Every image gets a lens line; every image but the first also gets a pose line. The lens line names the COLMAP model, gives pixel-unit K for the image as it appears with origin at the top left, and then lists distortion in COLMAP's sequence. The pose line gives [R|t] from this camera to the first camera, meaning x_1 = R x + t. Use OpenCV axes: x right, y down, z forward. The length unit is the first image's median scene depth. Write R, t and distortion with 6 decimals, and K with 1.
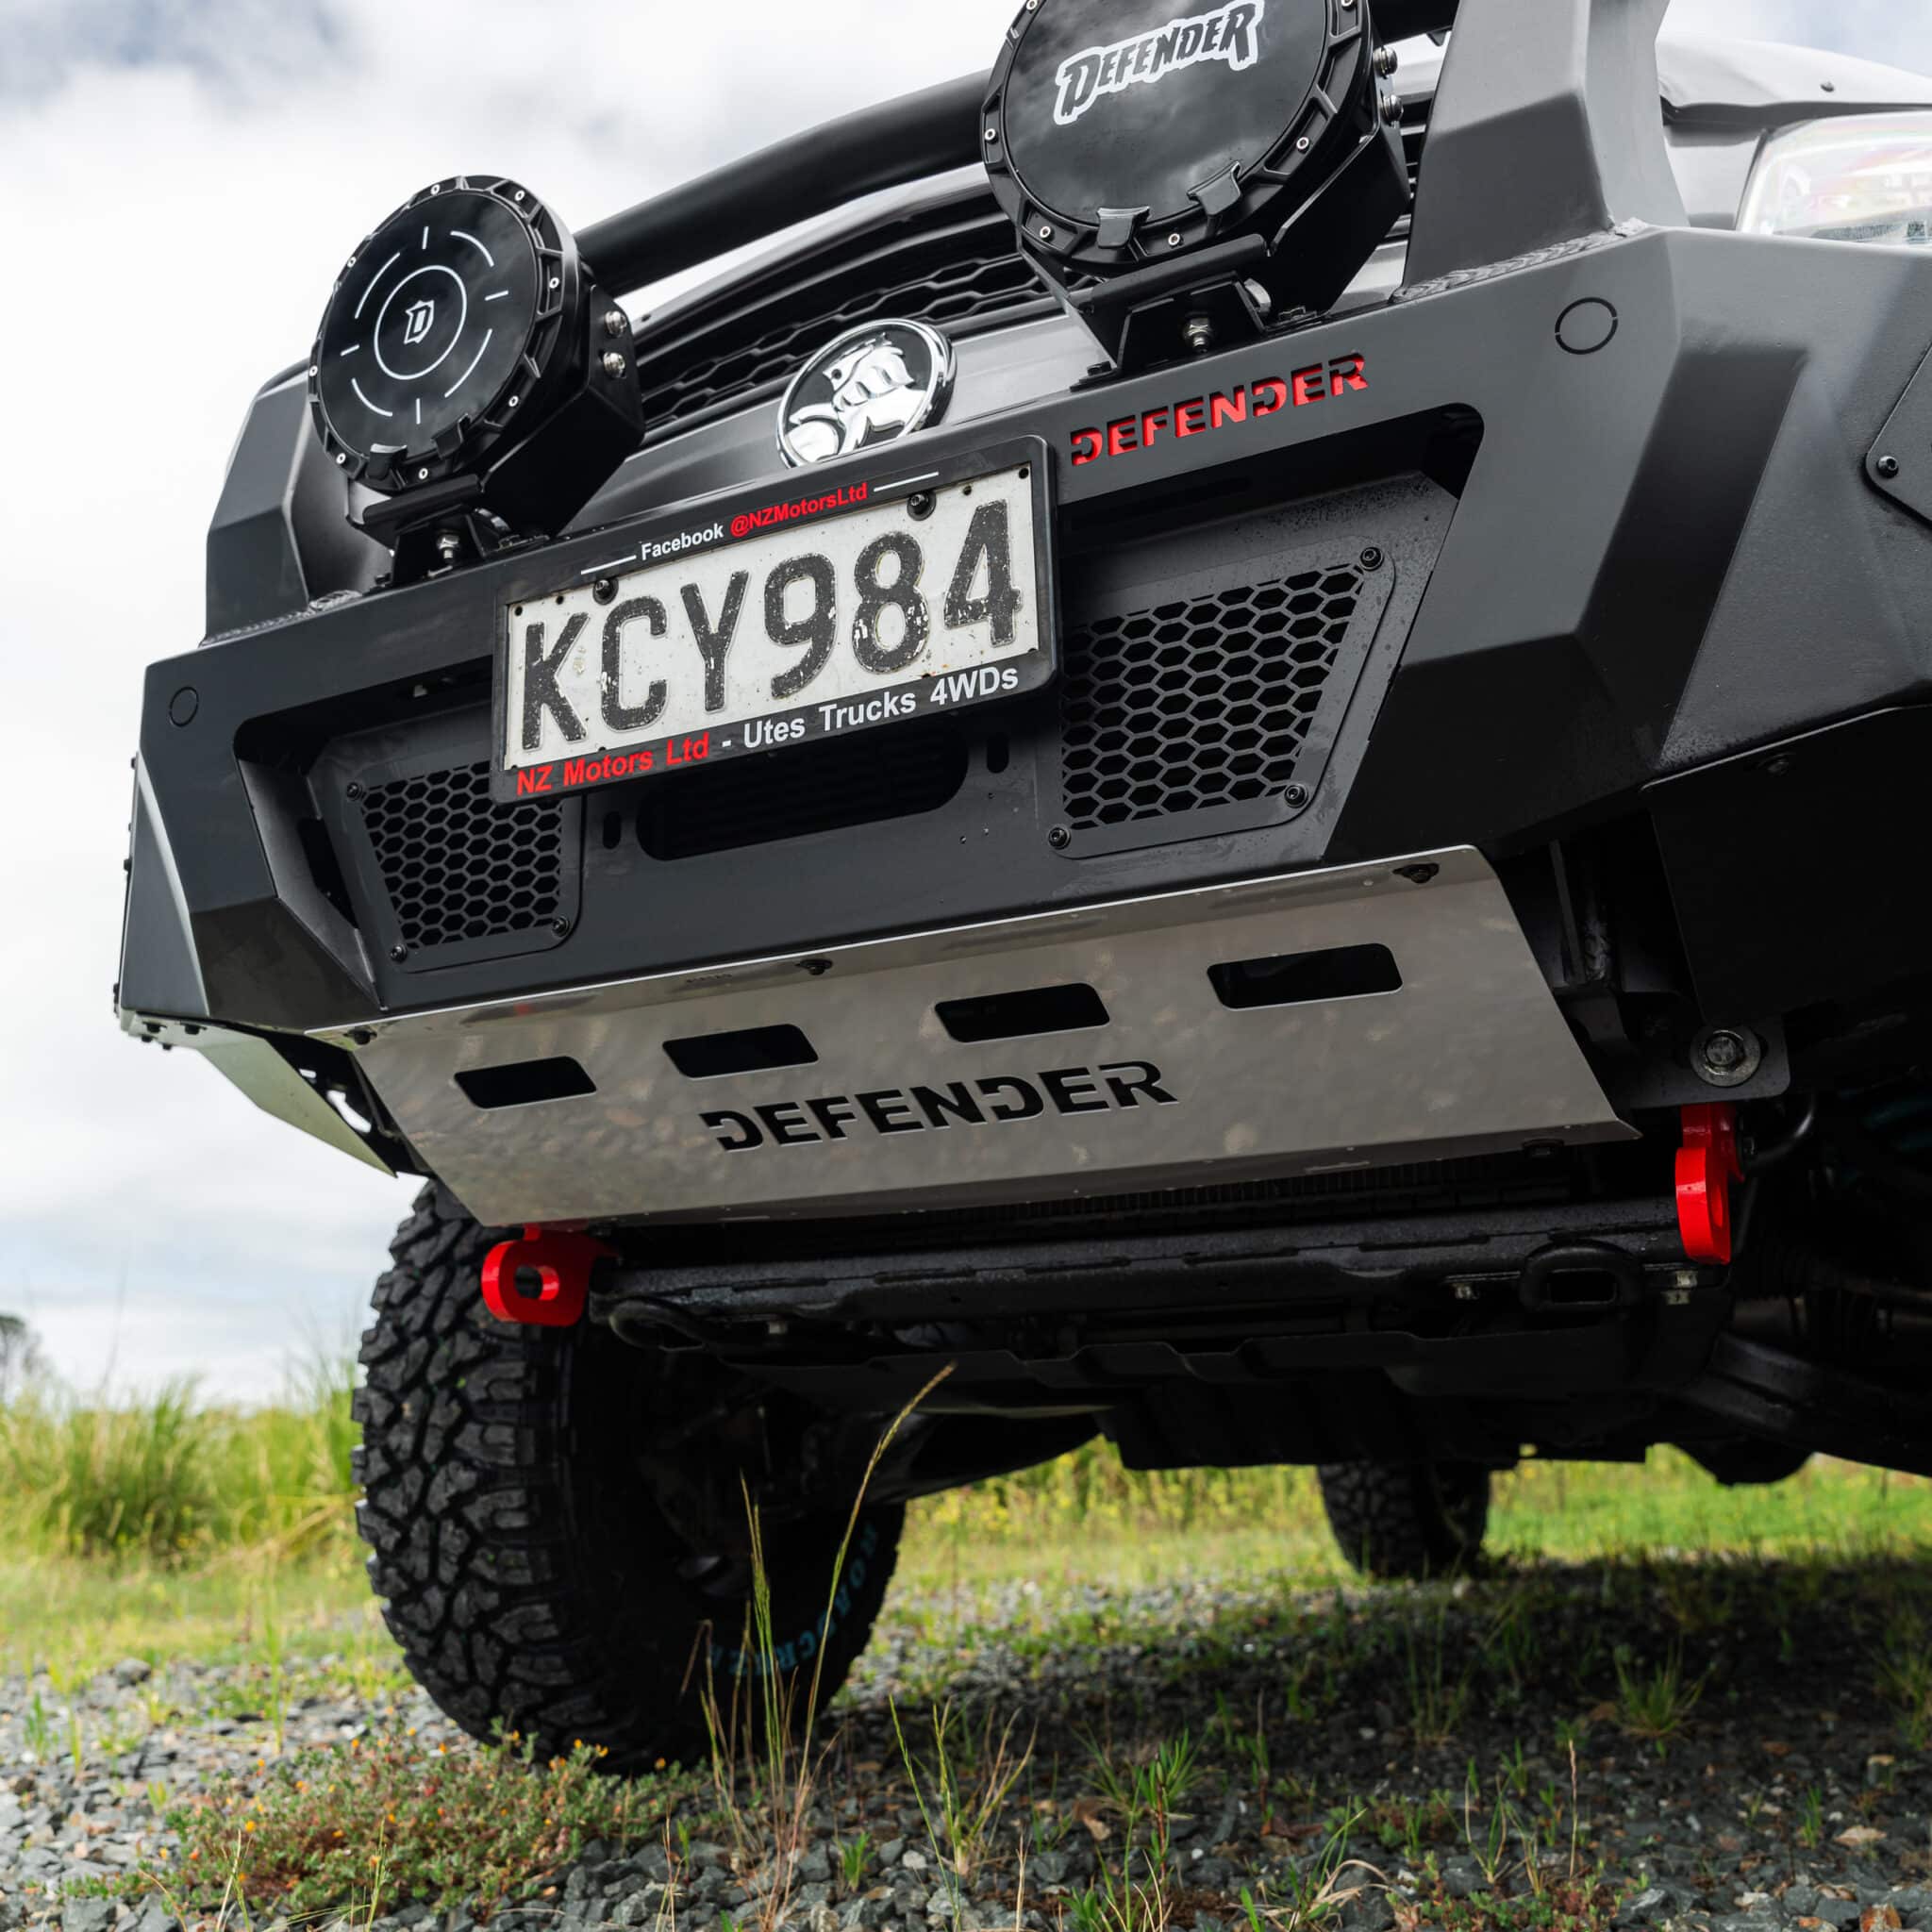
lens RADIAL K [[1978.3, 0, 962.6], [0, 1978.3, 961.1], [0, 0, 1]] dist [-0.008007, 0.000000]
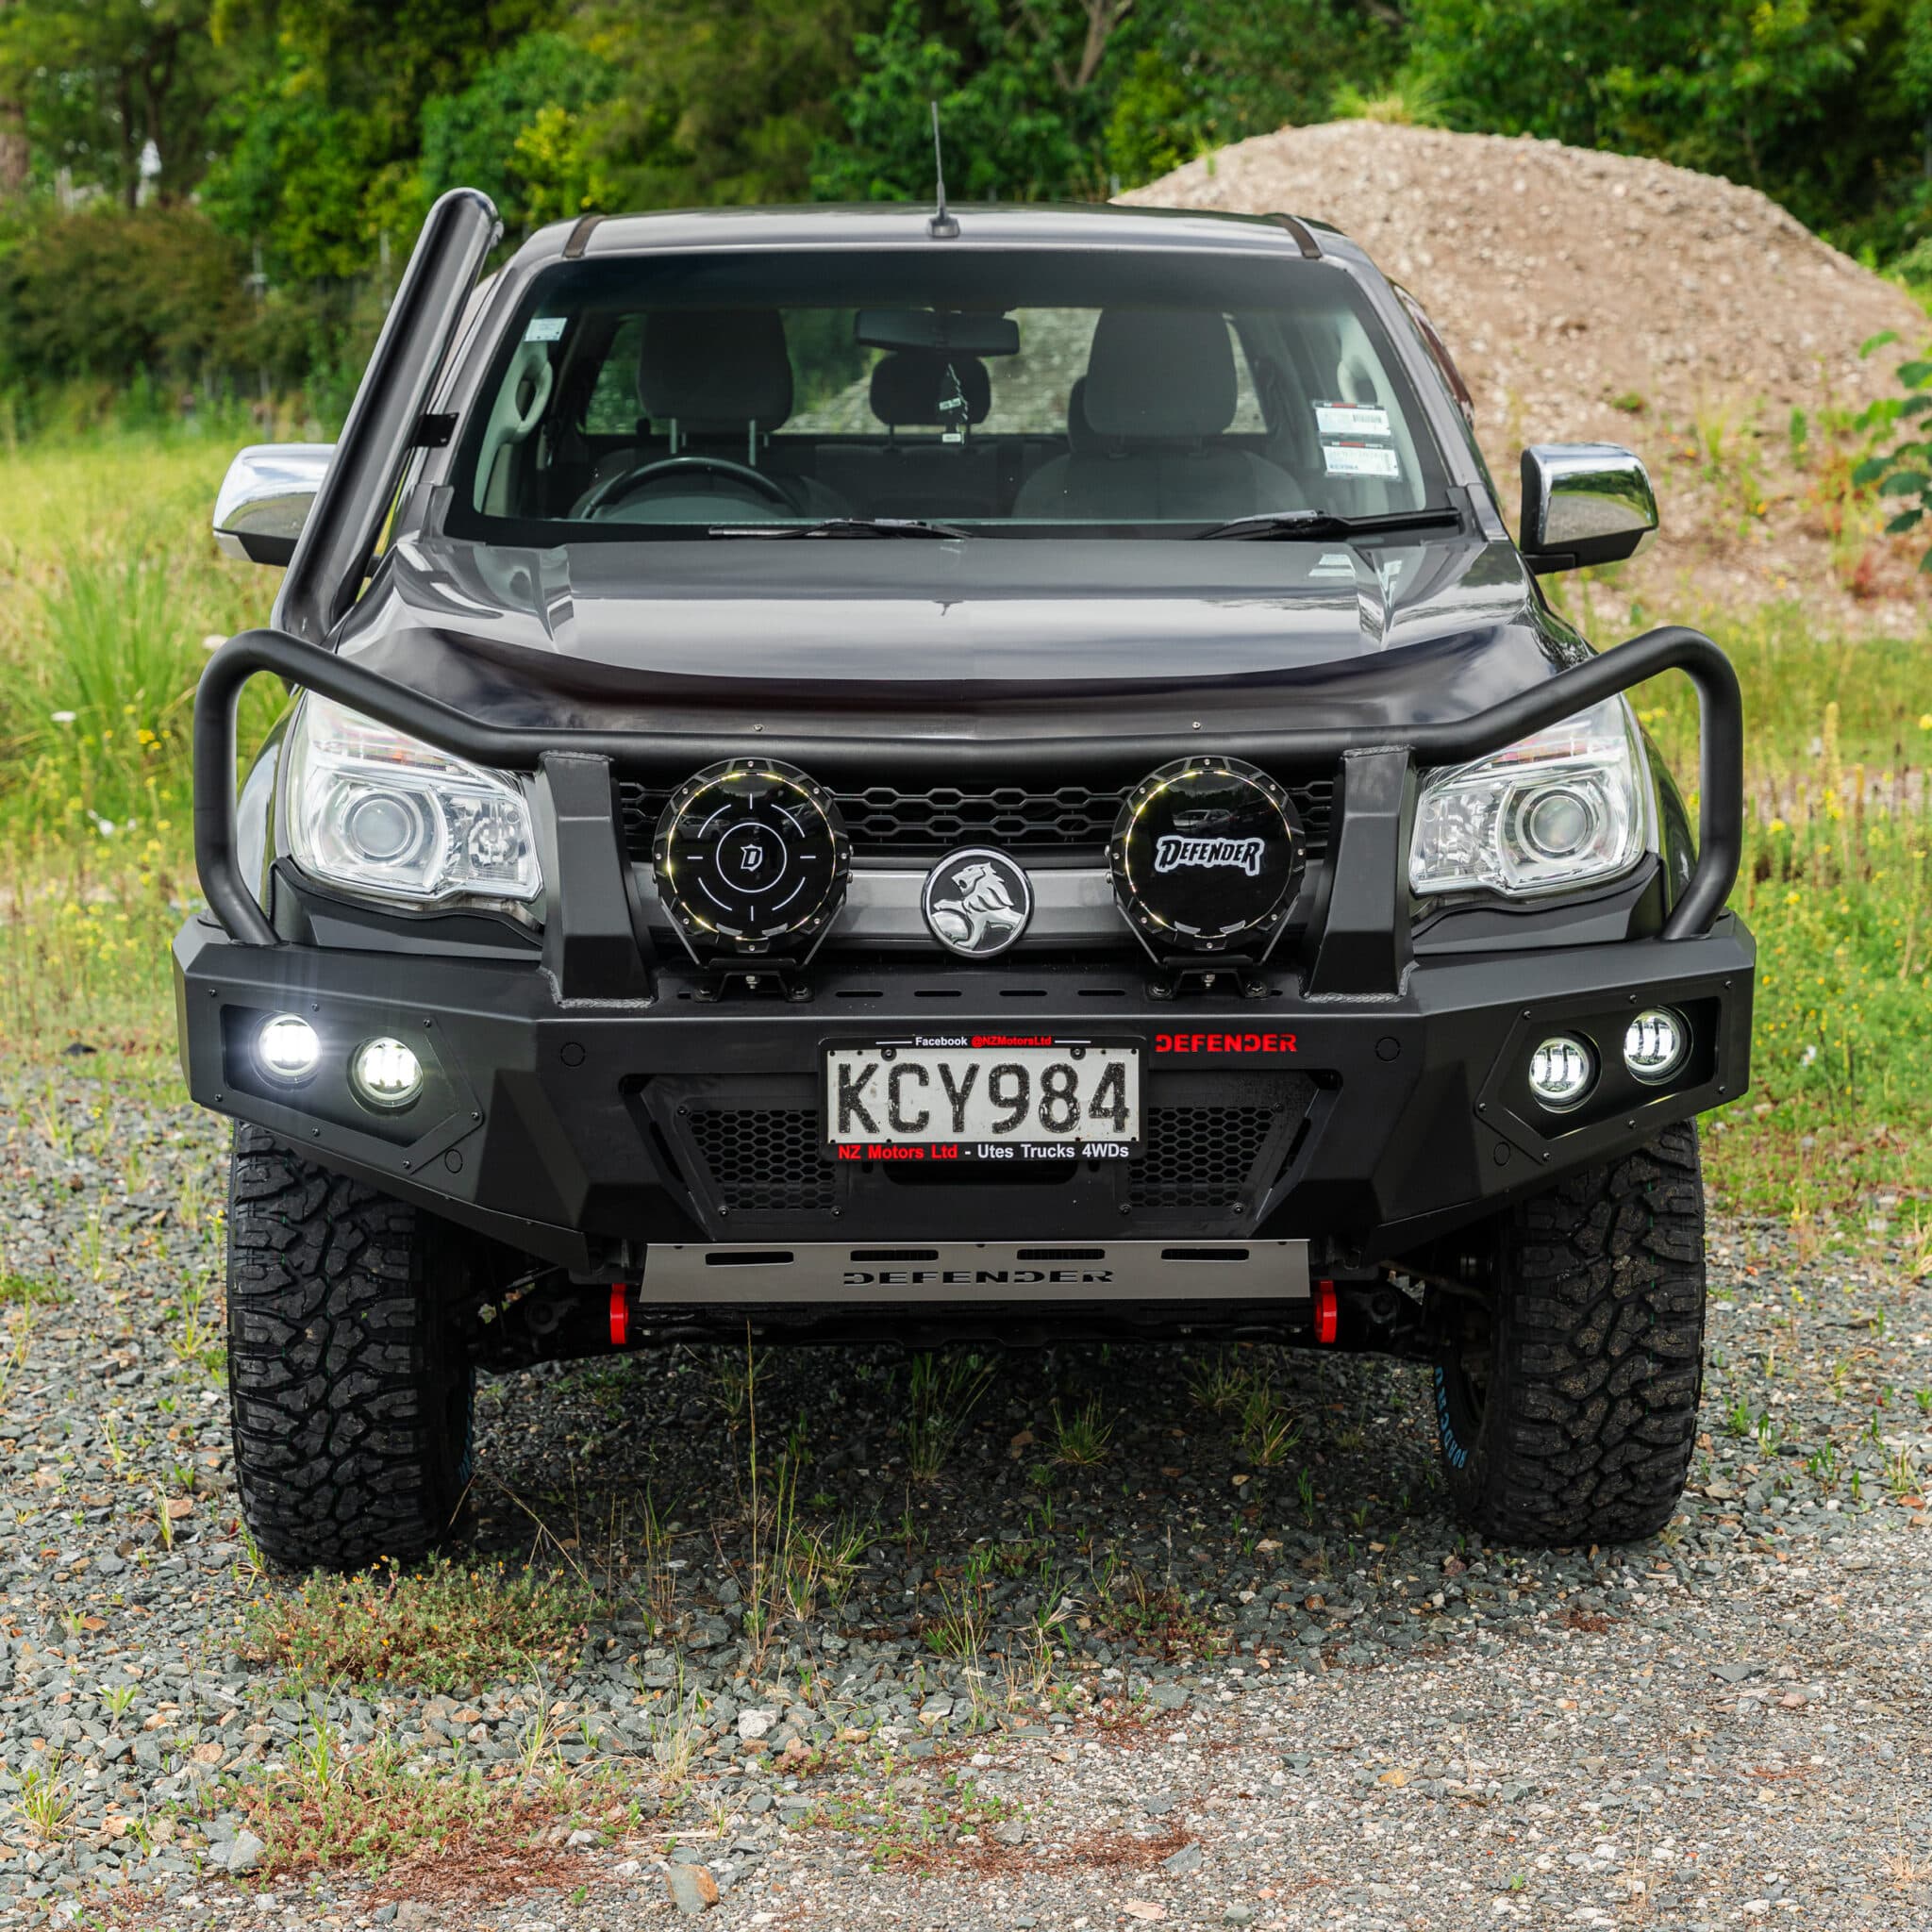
lens RADIAL K [[4757.2, 0, 970.4], [0, 4757.2, 974.7], [0, 0, 1]] dist [0.059630, 0.000000]
pose [[0.871598, -0.040350, 0.488557, -2.416175], [-0.134902, 0.938387, 0.318169, -1.777173], [-0.471294, -0.343223, 0.812453, -2.817814]]
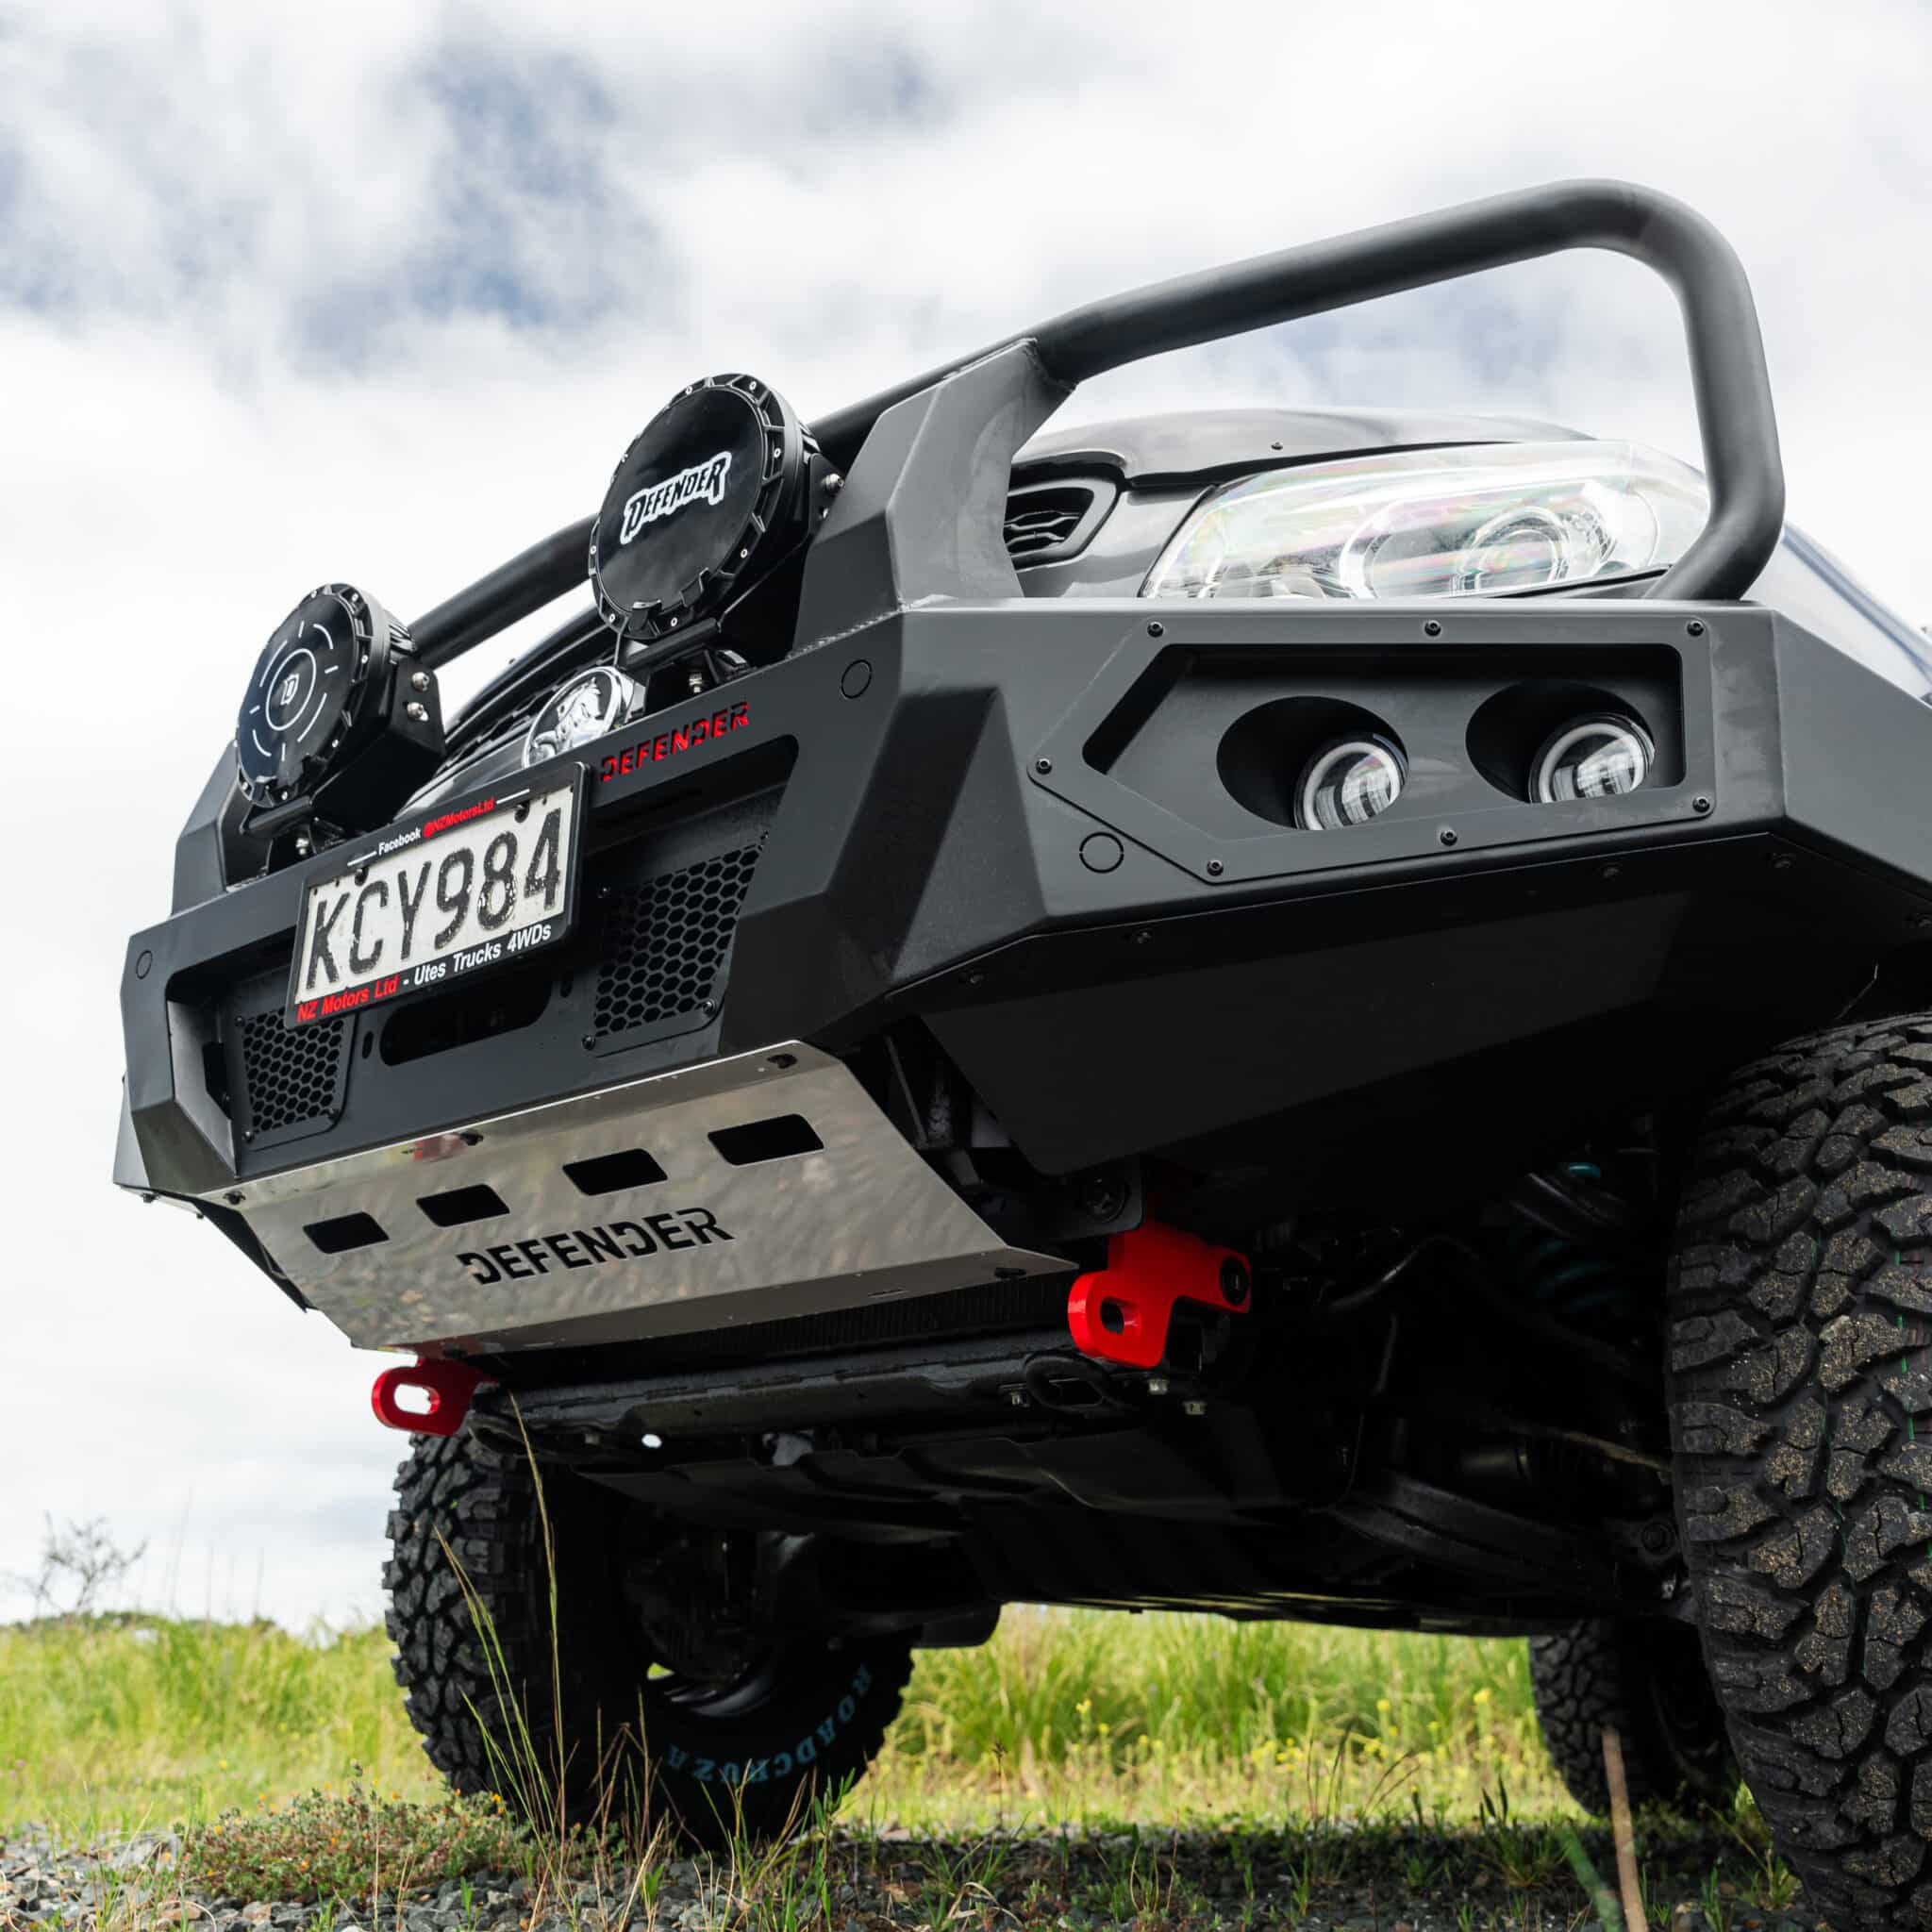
lens RADIAL K [[2063.5, 0, 965.4], [0, 2063.5, 963.1], [0, 0, 1]] dist [-0.008215, 0.000000]
pose [[0.975663, -0.029885, -0.217227, 0.574724], [0.005504, 0.993695, -0.111982, 0.043204], [0.219204, 0.108061, 0.969676, -0.338889]]
